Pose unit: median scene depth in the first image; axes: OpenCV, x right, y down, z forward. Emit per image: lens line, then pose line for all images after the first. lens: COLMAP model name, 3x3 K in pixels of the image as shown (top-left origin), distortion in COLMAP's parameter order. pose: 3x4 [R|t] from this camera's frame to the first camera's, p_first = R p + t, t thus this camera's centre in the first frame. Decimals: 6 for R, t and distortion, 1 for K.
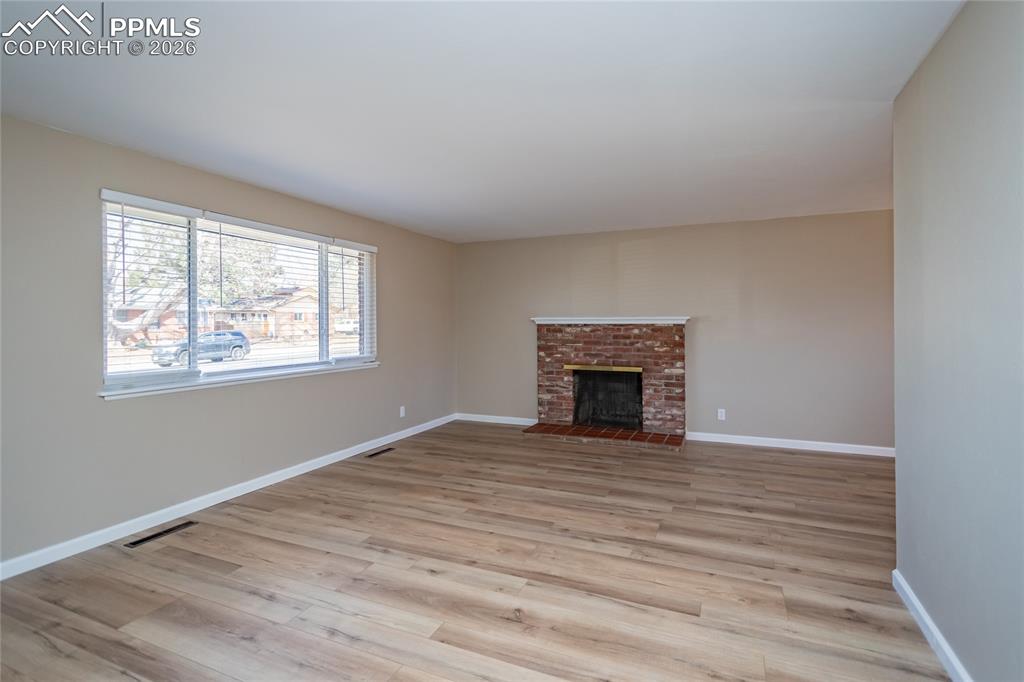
lens RADIAL K [[501.5, 0, 515.8], [0, 501.5, 323.2], [0, 0, 1]] dist [-0.001693, 0.000716]
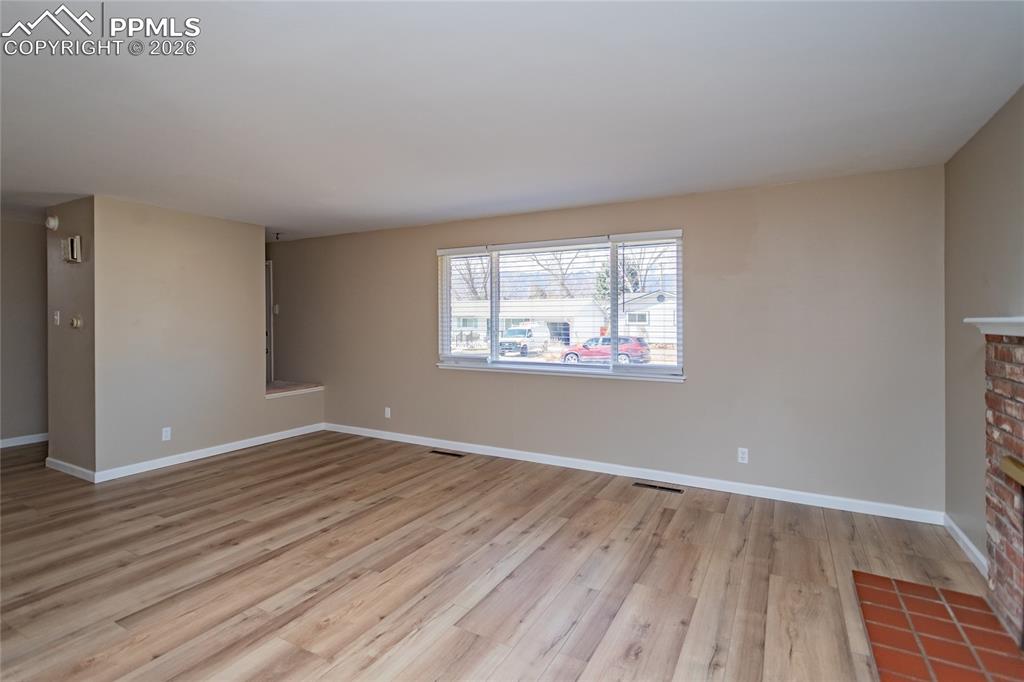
lens RADIAL K [[505.2, 0, 484.7], [0, 505.2, 320.9], [0, 0, 1]] dist [0.000213, 0.000437]
pose [[-0.120192, 0.003330, -0.992745, 0.525324], [-0.000605, 0.999994, 0.003427, -0.011102], [0.992750, 0.001013, -0.120190, 0.759772]]
